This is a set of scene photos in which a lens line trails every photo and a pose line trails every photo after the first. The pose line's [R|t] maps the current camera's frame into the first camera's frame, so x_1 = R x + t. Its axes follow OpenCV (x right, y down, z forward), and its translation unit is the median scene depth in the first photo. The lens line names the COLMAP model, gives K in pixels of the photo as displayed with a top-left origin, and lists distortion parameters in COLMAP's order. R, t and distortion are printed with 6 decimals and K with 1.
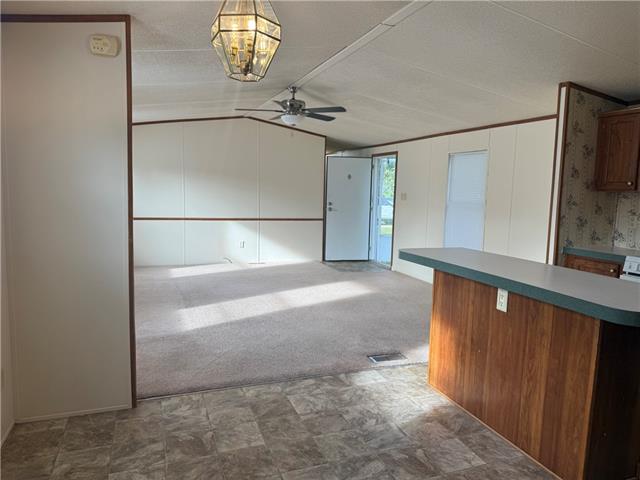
lens RADIAL K [[455.0, 0, 320.0], [0, 455.0, 240.0], [0, 0, 1]] dist [0.001216, -0.000044]
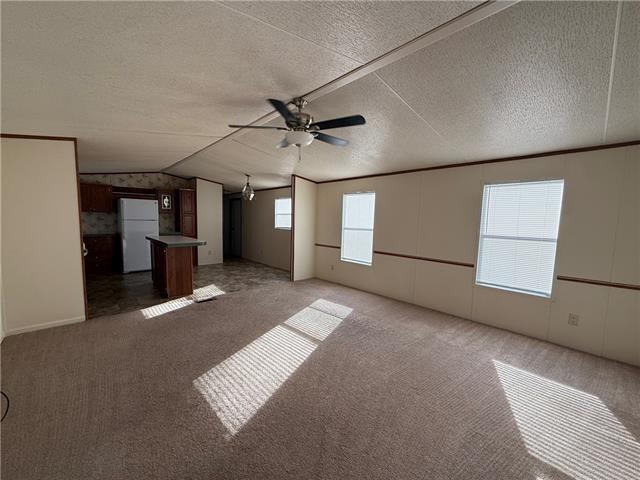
lens RADIAL K [[254.8, 0, 317.4], [0, 254.8, 241.7], [0, 0, 1]] dist [-0.000188, 0.000093]
pose [[-0.921275, -0.013634, -0.388672, 0.064160], [-0.092456, 0.978412, 0.184829, -0.113837], [0.377762, 0.206213, -0.902647, 0.979614]]
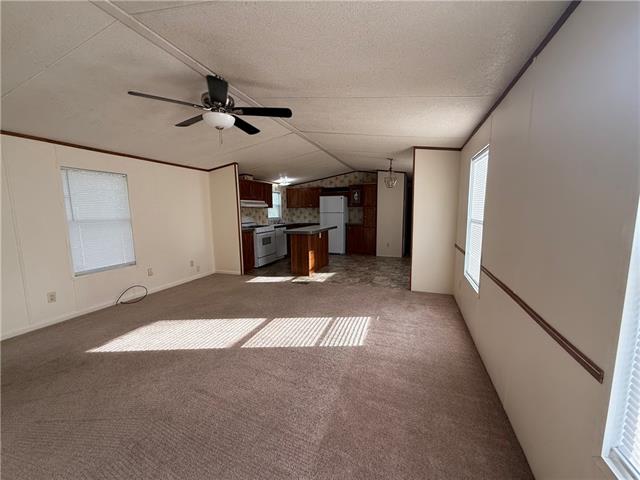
lens RADIAL K [[254.8, 0, 317.4], [0, 254.8, 241.7], [0, 0, 1]] dist [-0.000188, 0.000093]
pose [[-0.765268, -0.097790, 0.636240, -0.317913], [0.063640, 0.972058, 0.225951, -0.101155], [-0.640558, 0.213403, -0.737661, 0.837236]]
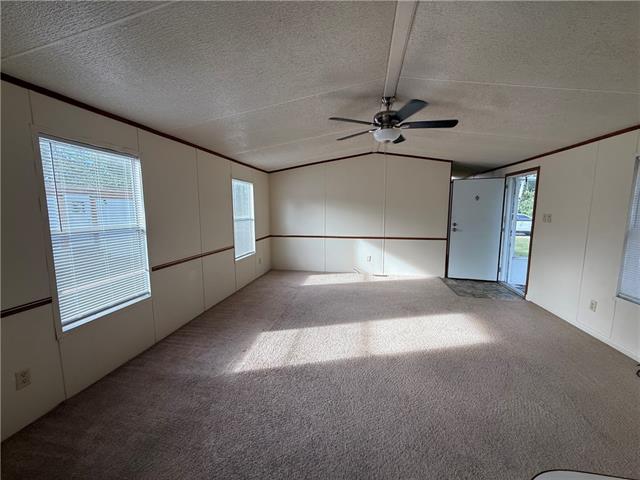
lens RADIAL K [[249.3, 0, 320.0], [0, 249.3, 240.0], [0, 0, 1]] dist [-0.011401, -0.000082]
pose [[0.852364, 0.033264, -0.521889, 0.059387], [-0.029900, 0.999442, 0.014869, -0.043964], [0.522093, 0.002931, 0.852884, 0.356142]]
